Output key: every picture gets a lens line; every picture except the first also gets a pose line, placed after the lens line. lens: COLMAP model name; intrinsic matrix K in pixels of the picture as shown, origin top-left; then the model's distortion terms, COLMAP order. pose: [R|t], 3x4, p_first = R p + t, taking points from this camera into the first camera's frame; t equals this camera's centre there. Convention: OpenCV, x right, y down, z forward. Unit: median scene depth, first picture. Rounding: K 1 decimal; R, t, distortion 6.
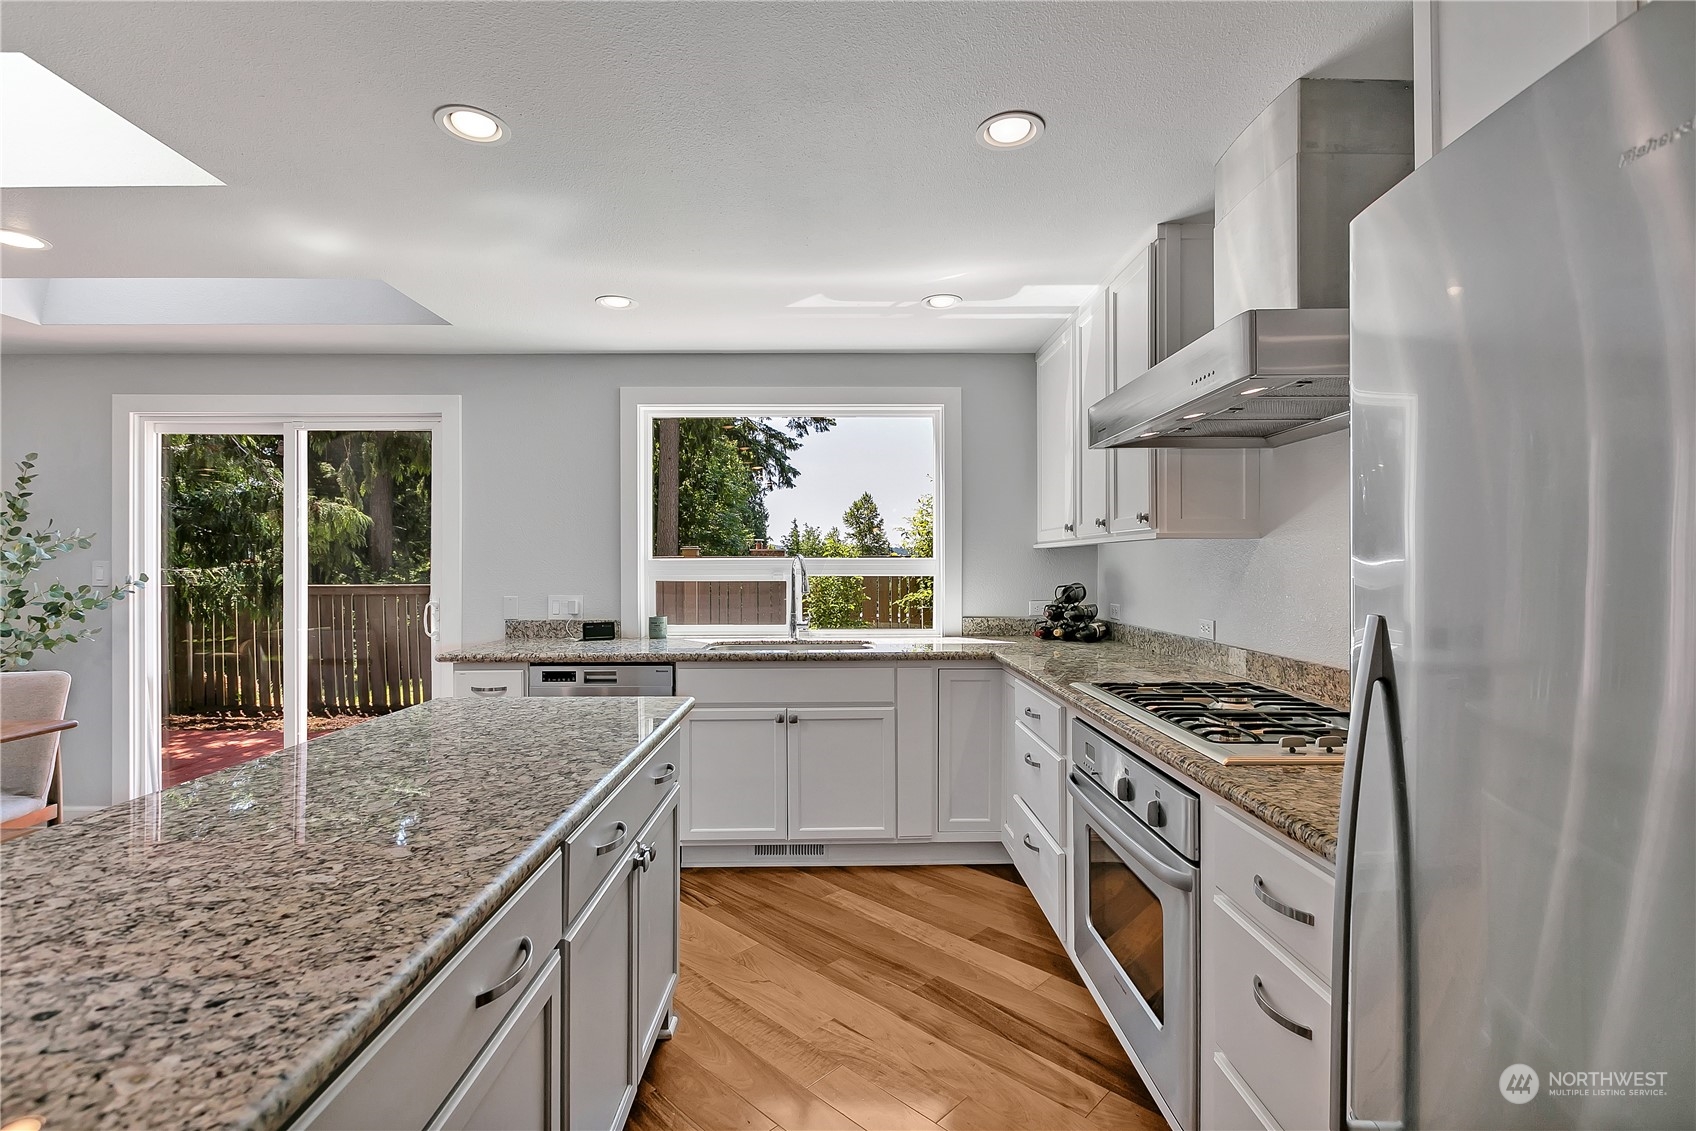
lens RADIAL K [[773.9, 0, 844.0], [0, 773.9, 565.4], [0, 0, 1]] dist [0.001915, -0.000484]
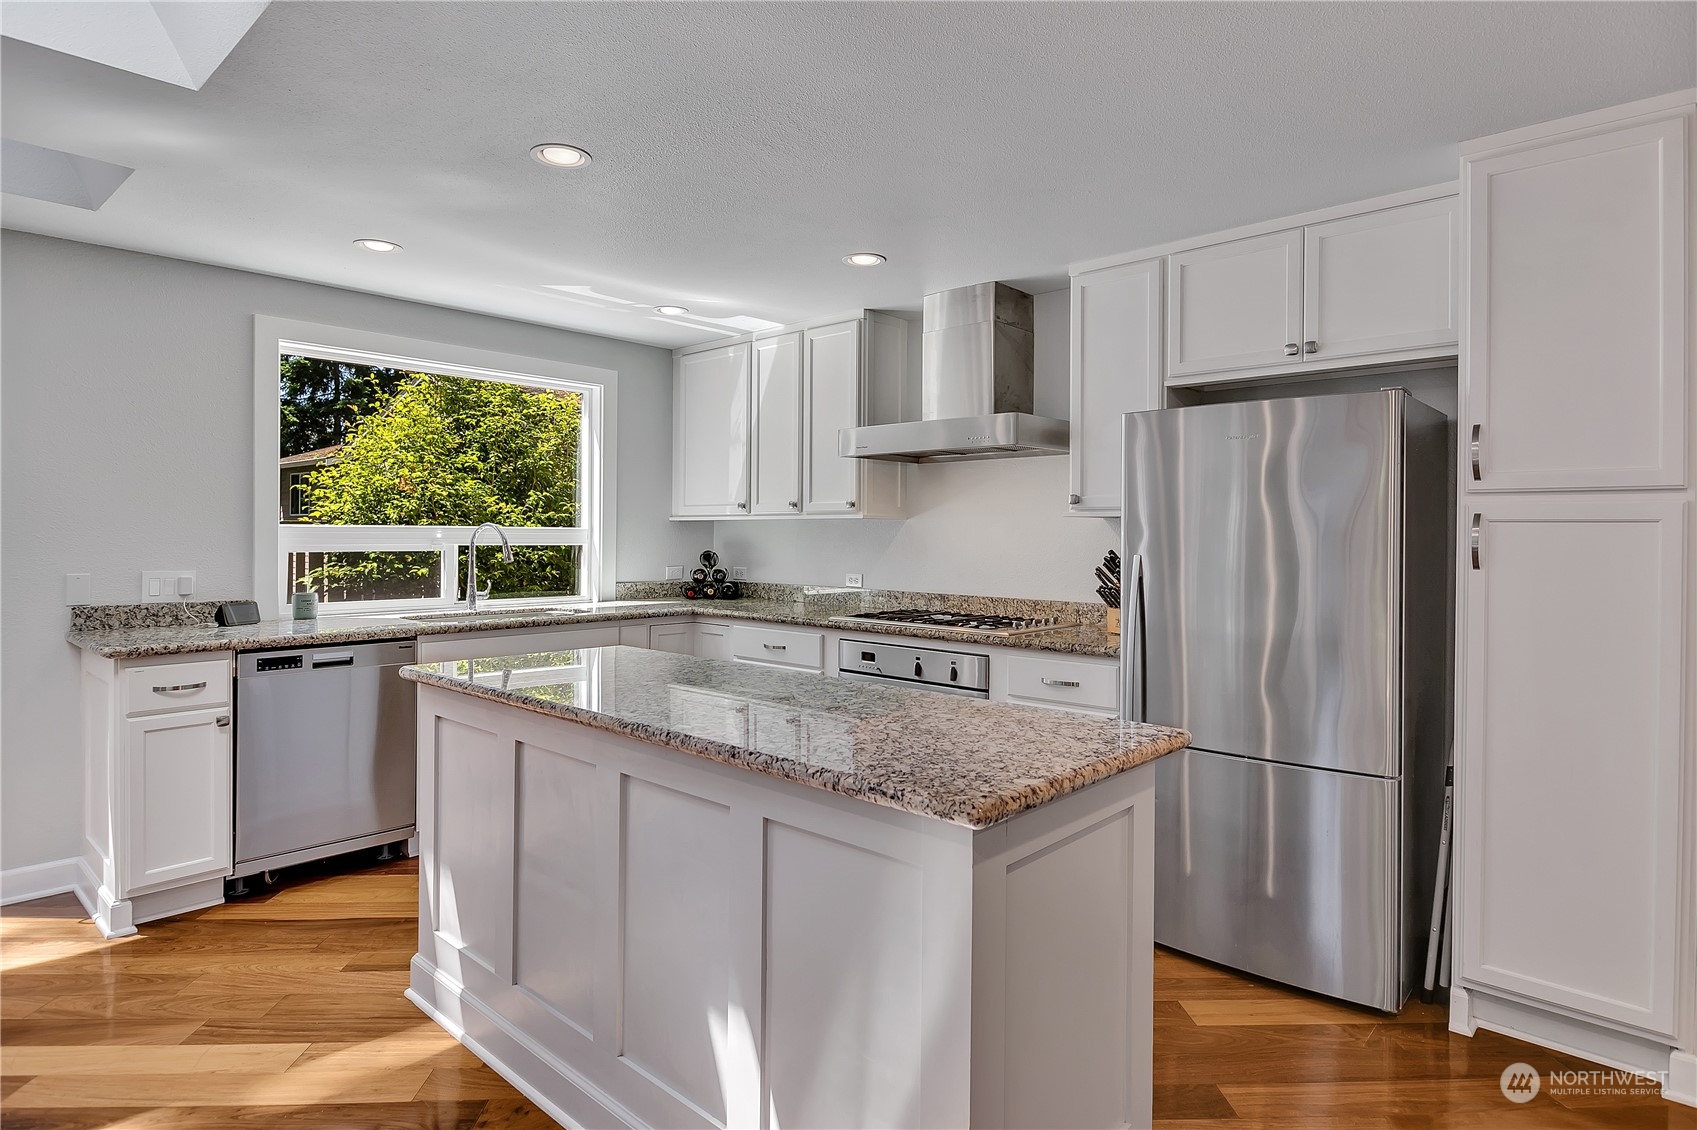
lens RADIAL K [[929.9, 0, 845.8], [0, 929.9, 536.2], [0, 0, 1]] dist [-0.004621, -0.001410]
pose [[0.679549, 0.005438, 0.733610, -0.616619], [-0.008176, 0.999967, 0.000161, -0.001027], [-0.733585, -0.006107, 0.679571, -0.131318]]
